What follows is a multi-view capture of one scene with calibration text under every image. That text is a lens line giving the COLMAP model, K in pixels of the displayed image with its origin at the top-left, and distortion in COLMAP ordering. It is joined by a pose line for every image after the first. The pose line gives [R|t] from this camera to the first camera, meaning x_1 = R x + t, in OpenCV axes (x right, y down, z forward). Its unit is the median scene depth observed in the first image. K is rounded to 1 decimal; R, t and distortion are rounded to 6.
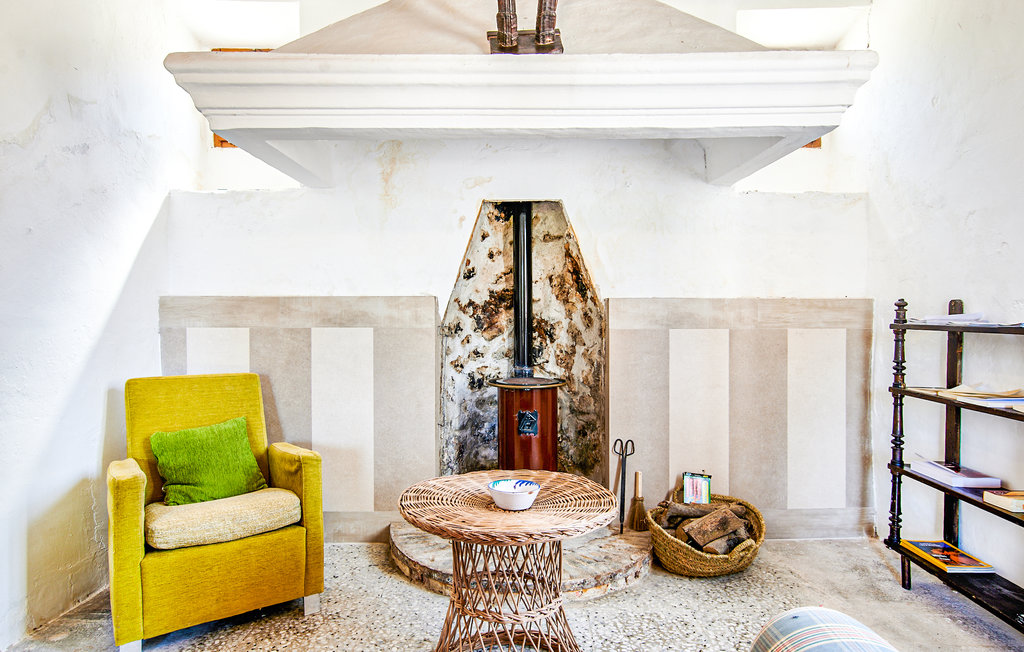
lens RADIAL K [[652.0, 0, 513.0], [0, 652.0, 330.9], [0, 0, 1]] dist [0.005777, 0.003838]
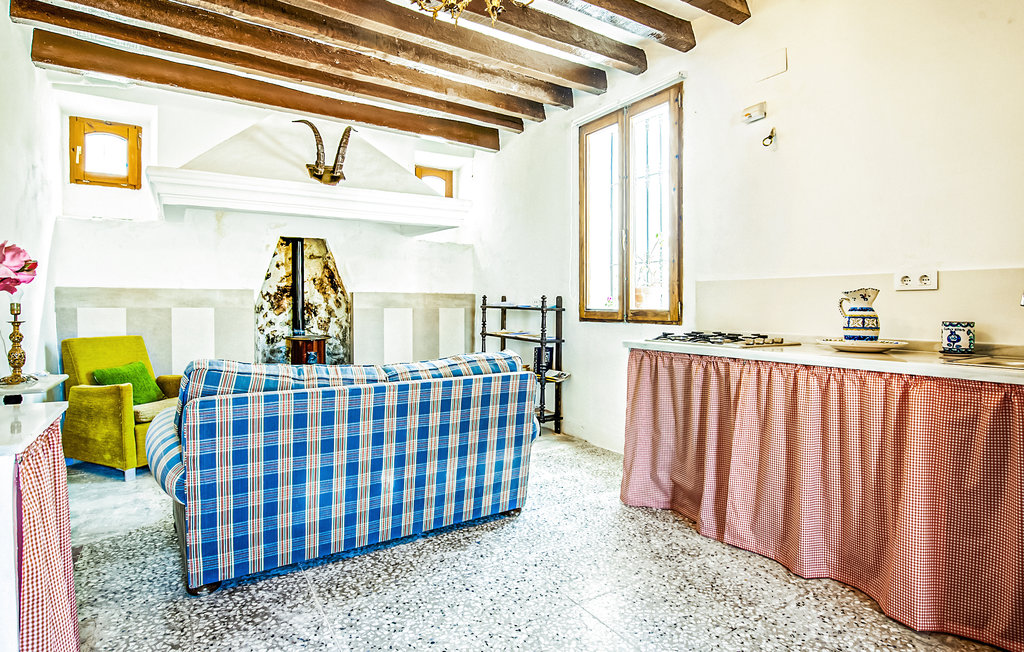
lens RADIAL K [[512.8, 0, 515.2], [0, 512.8, 304.1], [0, 0, 1]] dist [0.002266, 0.000128]
pose [[0.846376, 0.002512, 0.532581, -0.235616], [0.005800, 0.999886, -0.013933, 0.008023], [-0.532555, 0.014882, 0.846265, -0.494115]]
